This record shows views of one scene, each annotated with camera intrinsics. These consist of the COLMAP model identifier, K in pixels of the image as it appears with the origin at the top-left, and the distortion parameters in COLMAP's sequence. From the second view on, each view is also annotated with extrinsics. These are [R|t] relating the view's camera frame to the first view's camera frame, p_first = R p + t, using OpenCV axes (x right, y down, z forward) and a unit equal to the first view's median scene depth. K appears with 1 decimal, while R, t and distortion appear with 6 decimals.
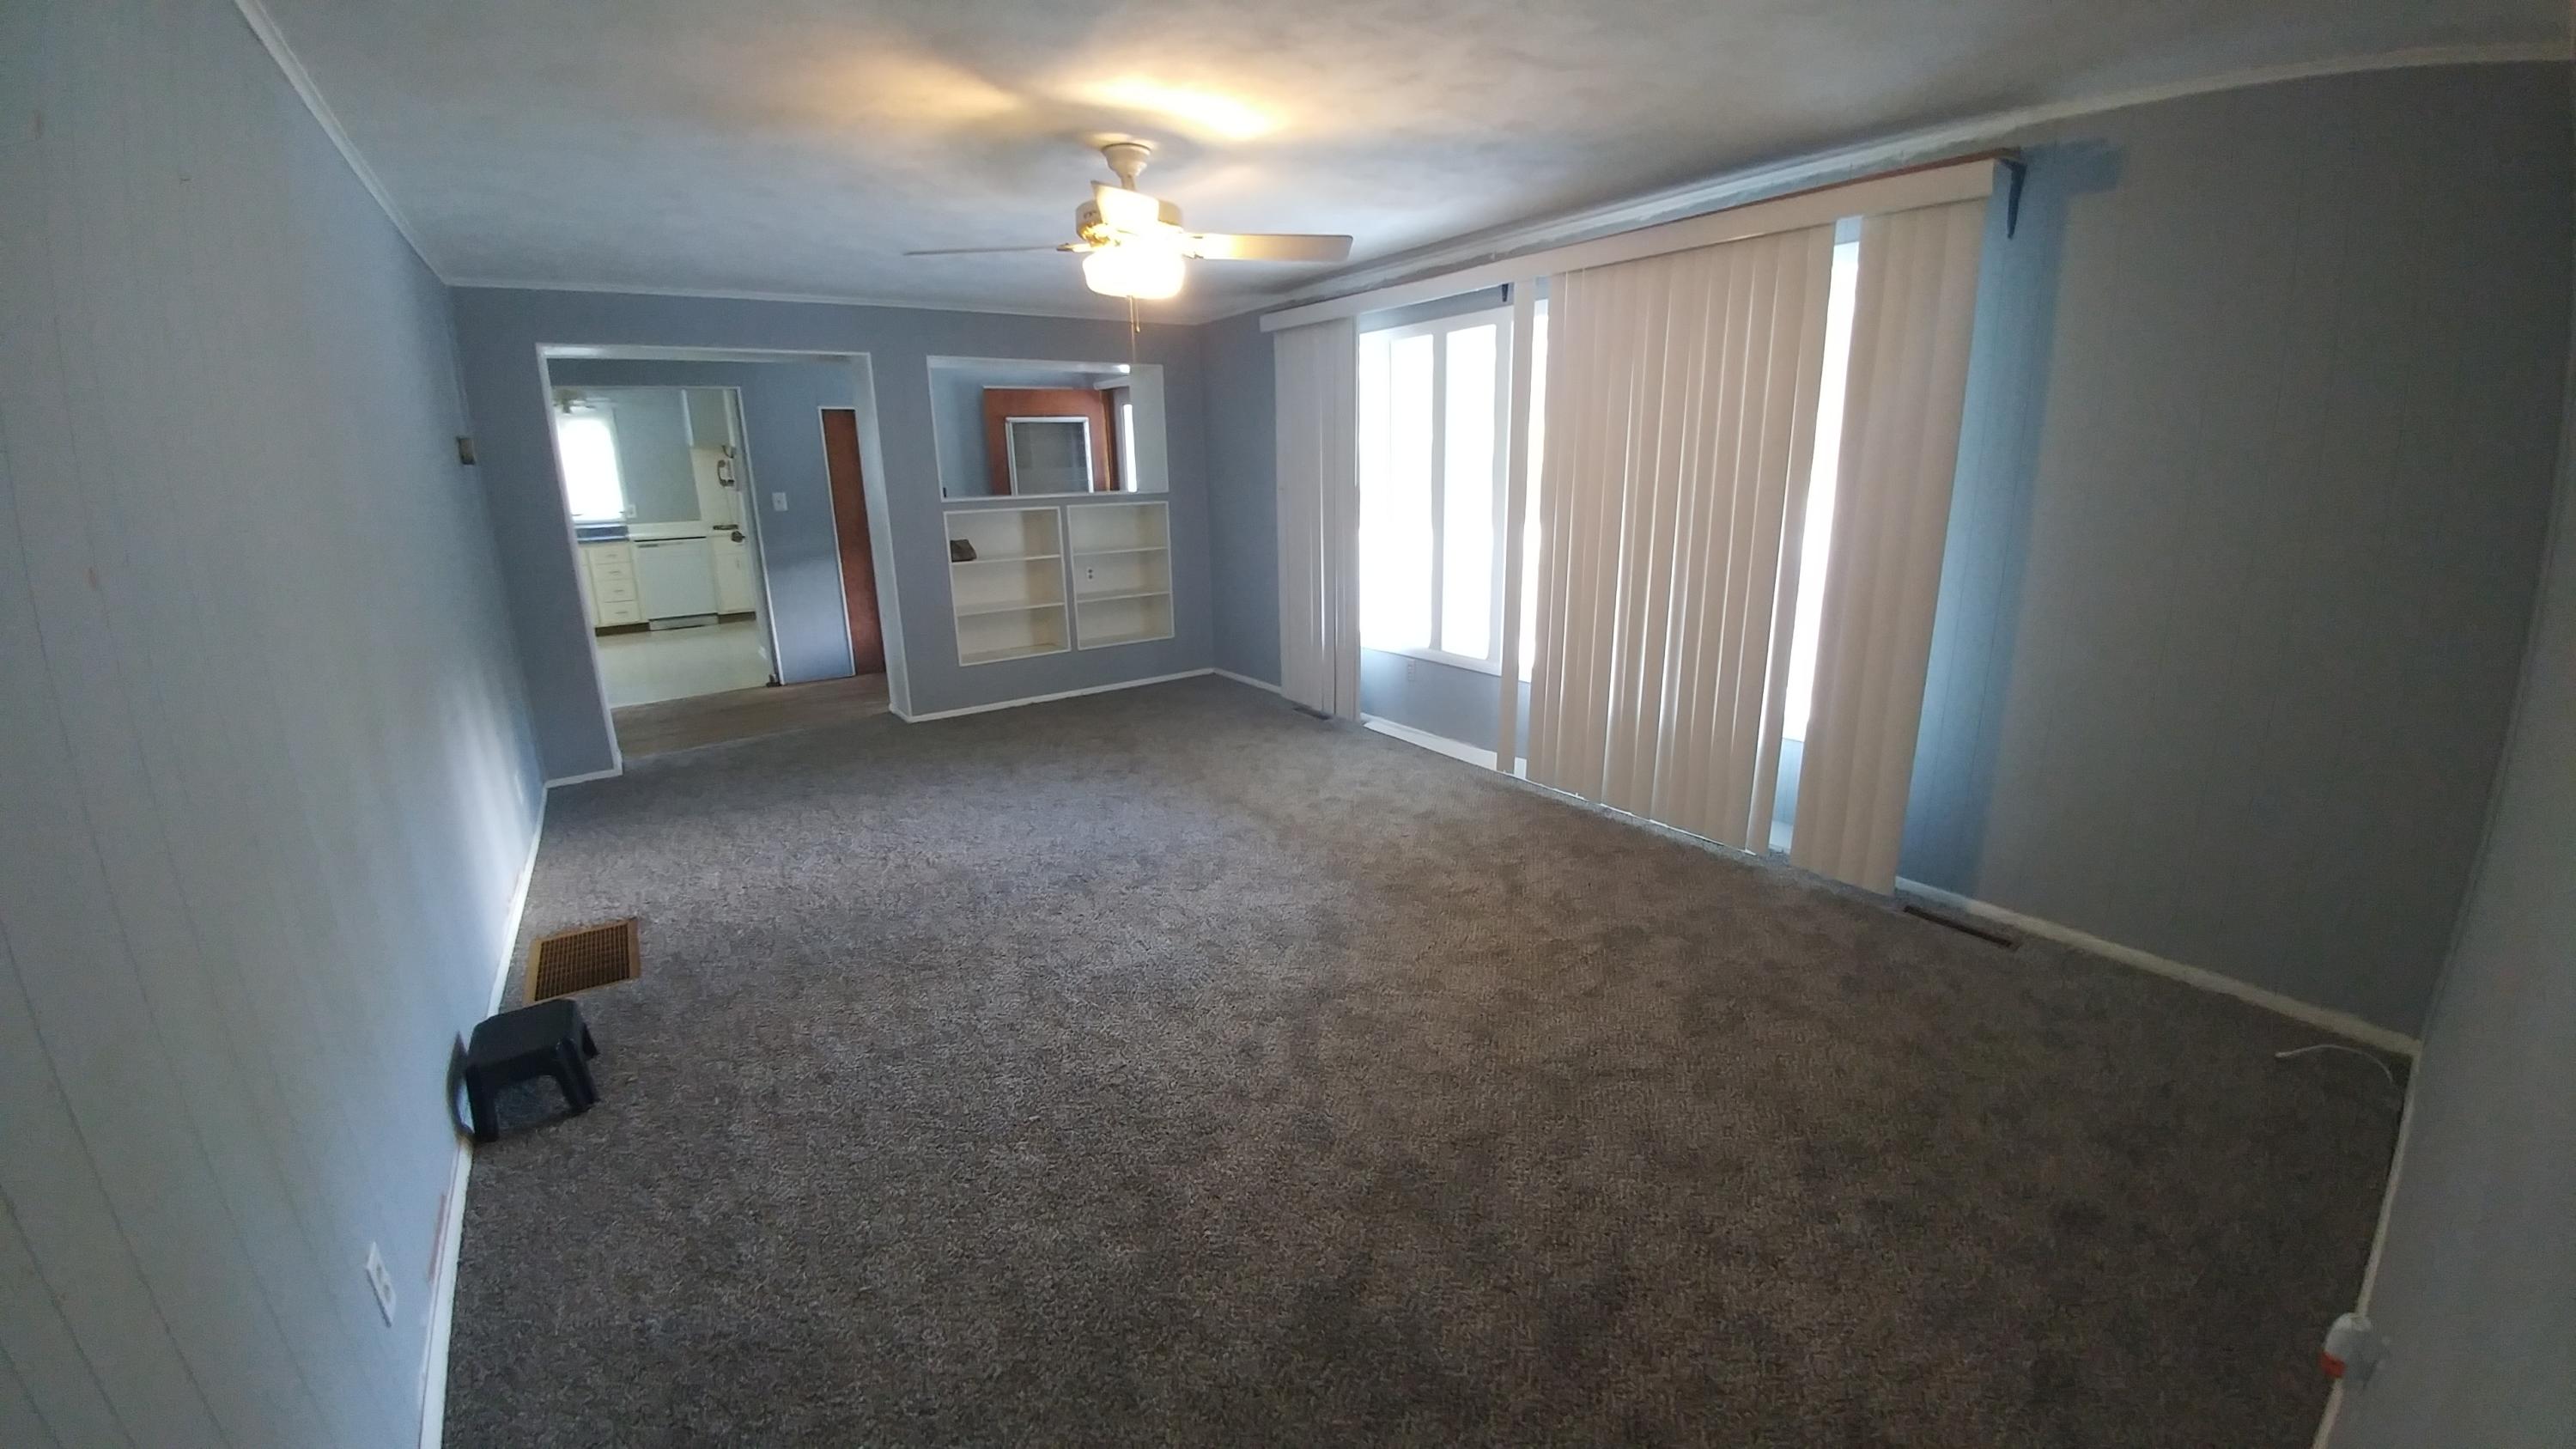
lens RADIAL K [[953.7, 0, 1286.9], [0, 953.7, 708.4], [0, 0, 1]] dist [-0.012307, -0.022699]
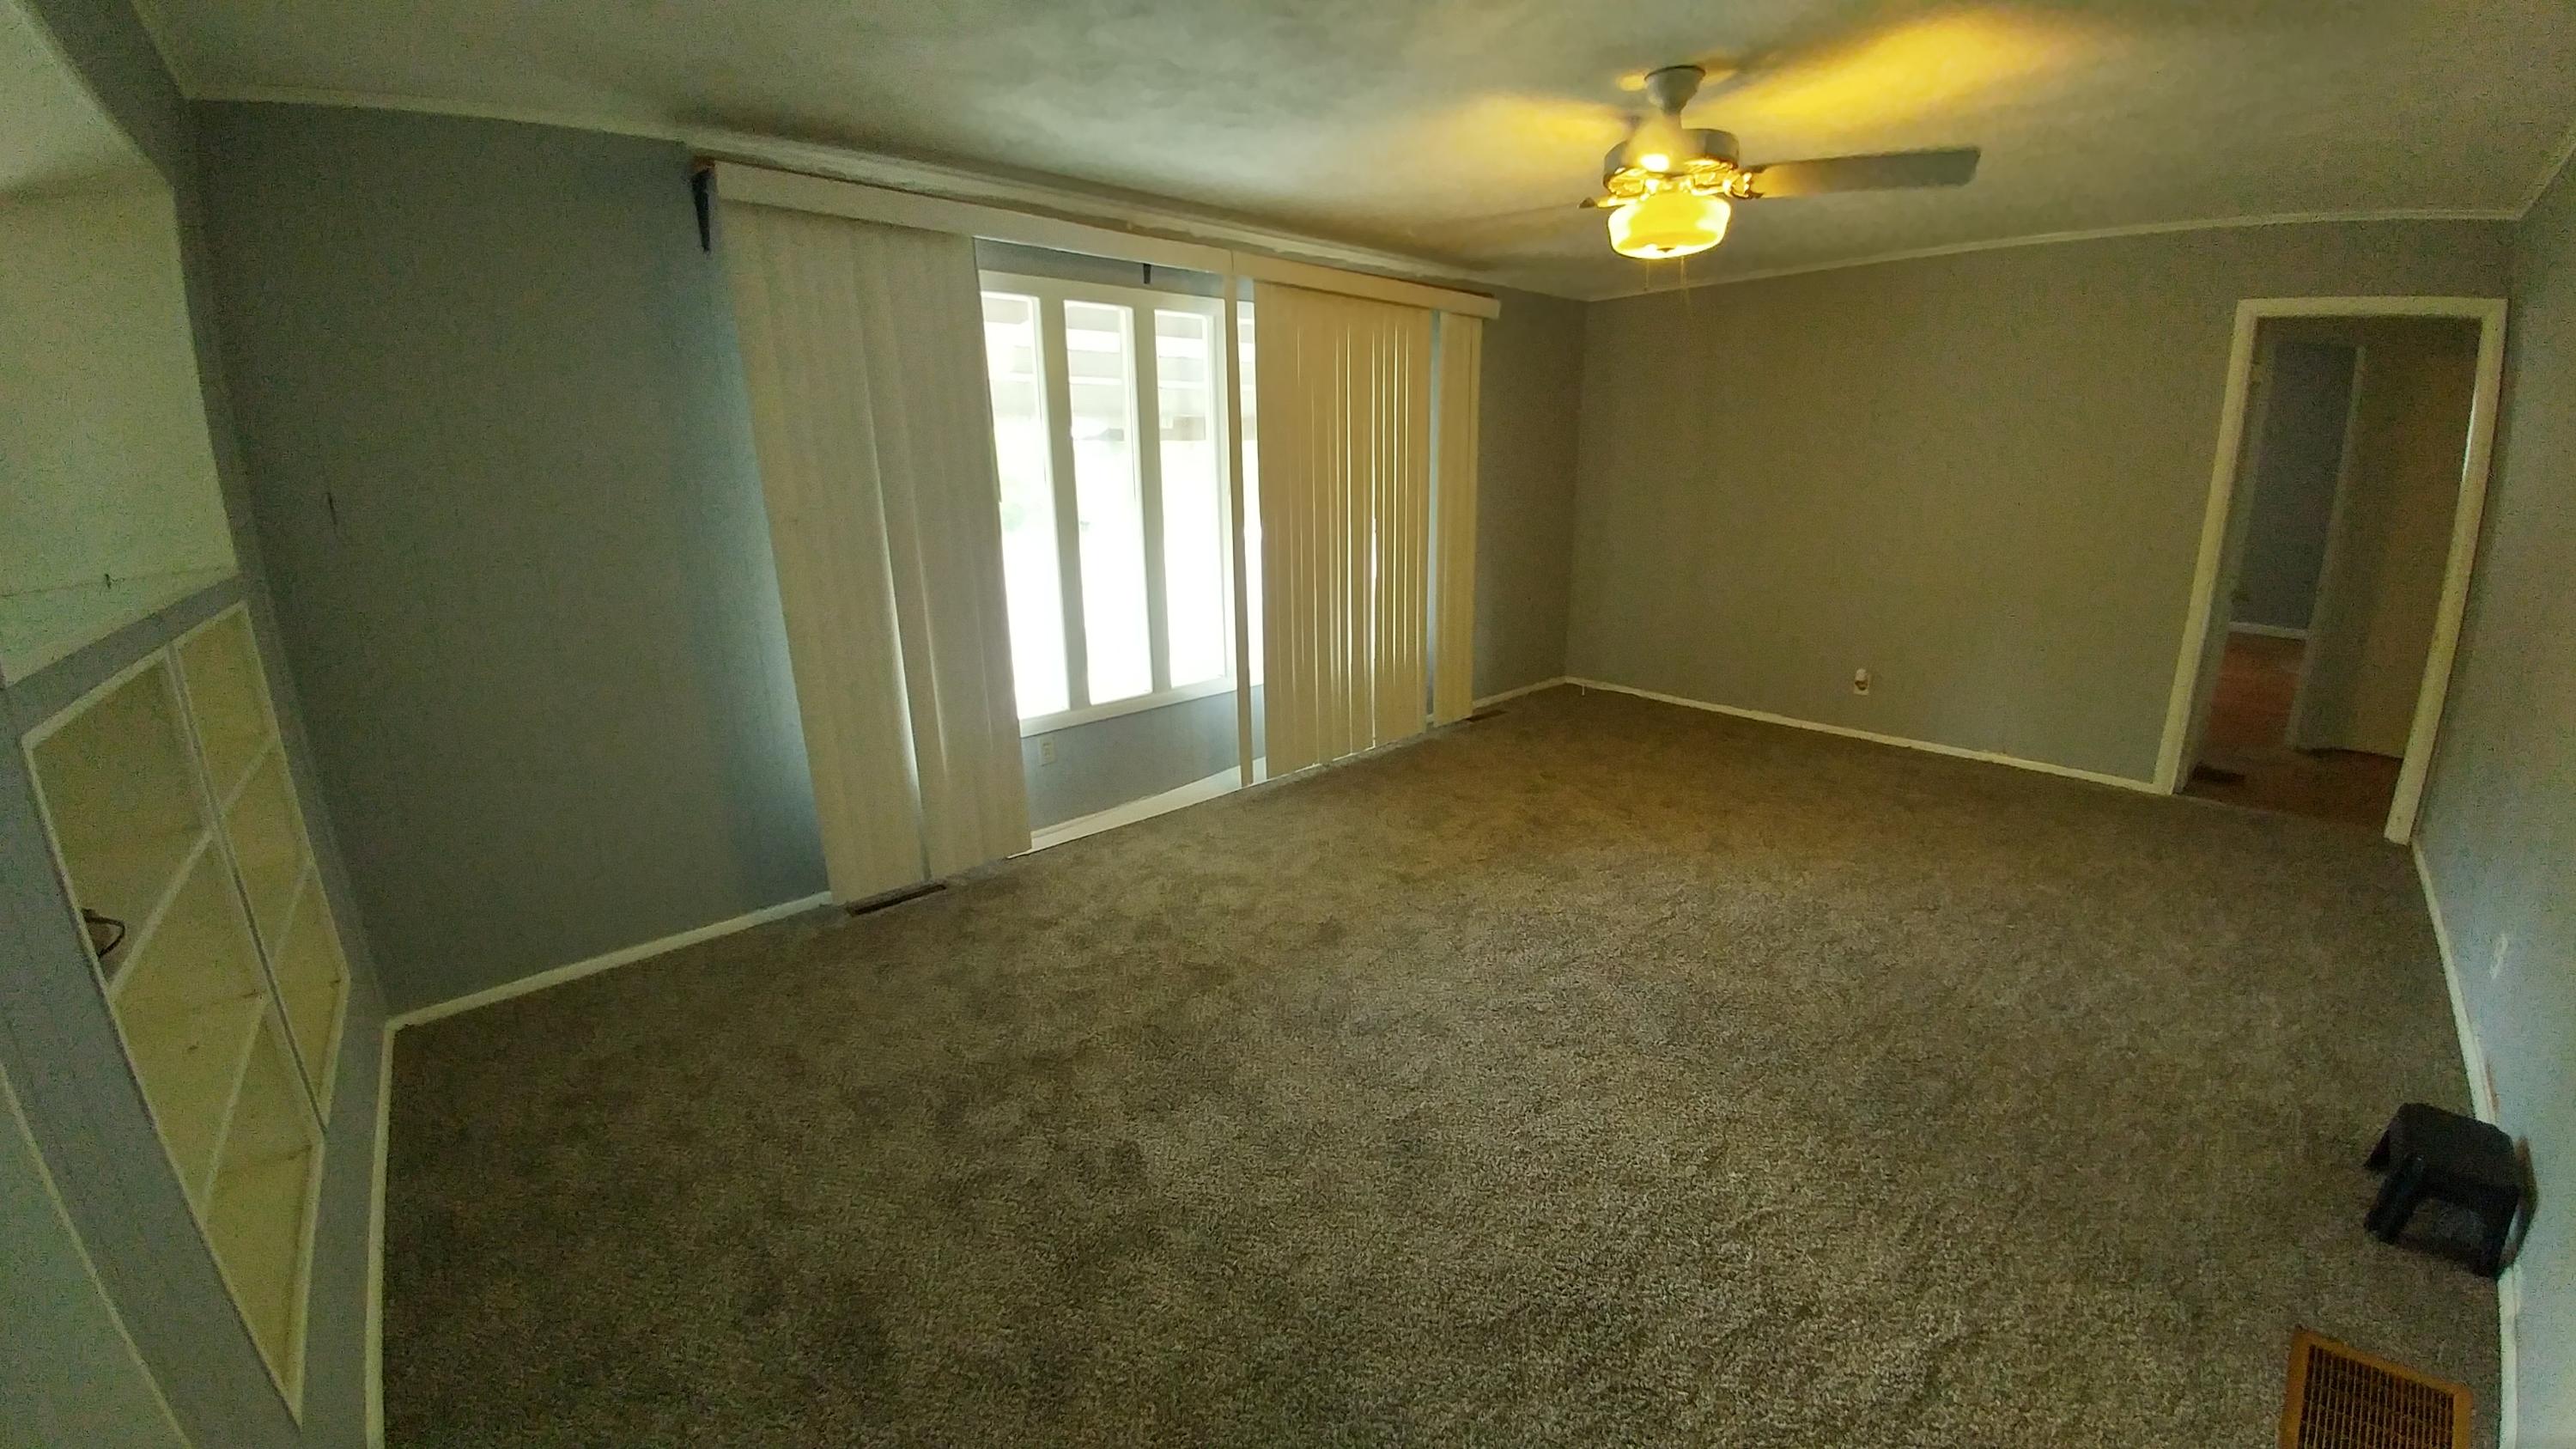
lens RADIAL K [[953.7, 0, 1286.9], [0, 953.7, 708.4], [0, 0, 1]] dist [-0.012307, -0.022699]
pose [[-0.147028, -0.233194, 0.961251, -0.709609], [0.253119, 0.930584, 0.264470, -0.259107], [-0.956197, 0.282195, -0.077797, 1.036391]]
